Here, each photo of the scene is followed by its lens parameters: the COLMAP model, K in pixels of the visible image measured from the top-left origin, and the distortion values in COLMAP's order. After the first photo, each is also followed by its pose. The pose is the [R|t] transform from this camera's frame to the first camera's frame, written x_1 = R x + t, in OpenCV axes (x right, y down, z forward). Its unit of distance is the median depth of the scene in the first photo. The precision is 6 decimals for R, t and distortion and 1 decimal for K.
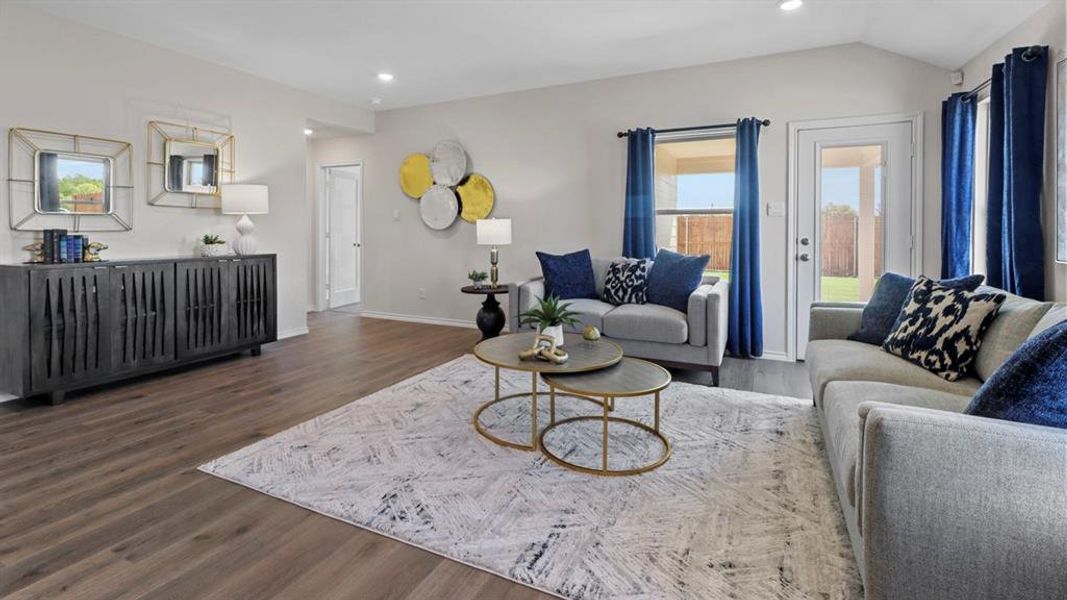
lens RADIAL K [[475.1, 0, 528.0], [0, 475.1, 261.0], [0, 0, 1]] dist [-0.004081, 0.000060]
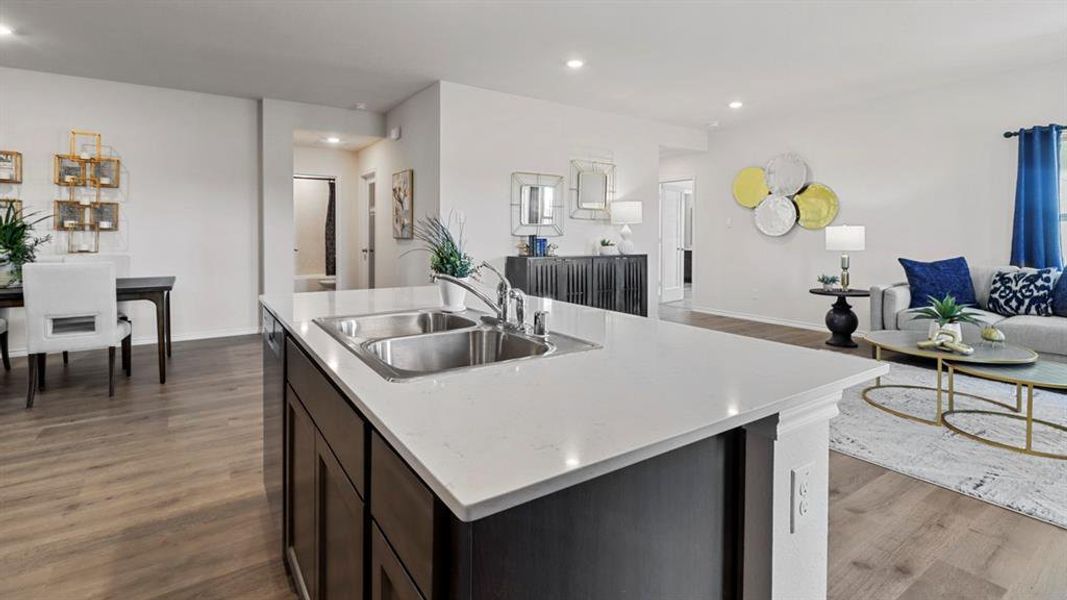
lens RADIAL K [[486.9, 0, 528.7], [0, 486.9, 253.7], [0, 0, 1]] dist [-0.002894, -0.000440]
pose [[0.866837, 0.021919, -0.498110, -0.162989], [-0.036333, 0.999154, -0.019262, 0.021759], [0.497266, 0.034794, 0.866900, -0.324854]]
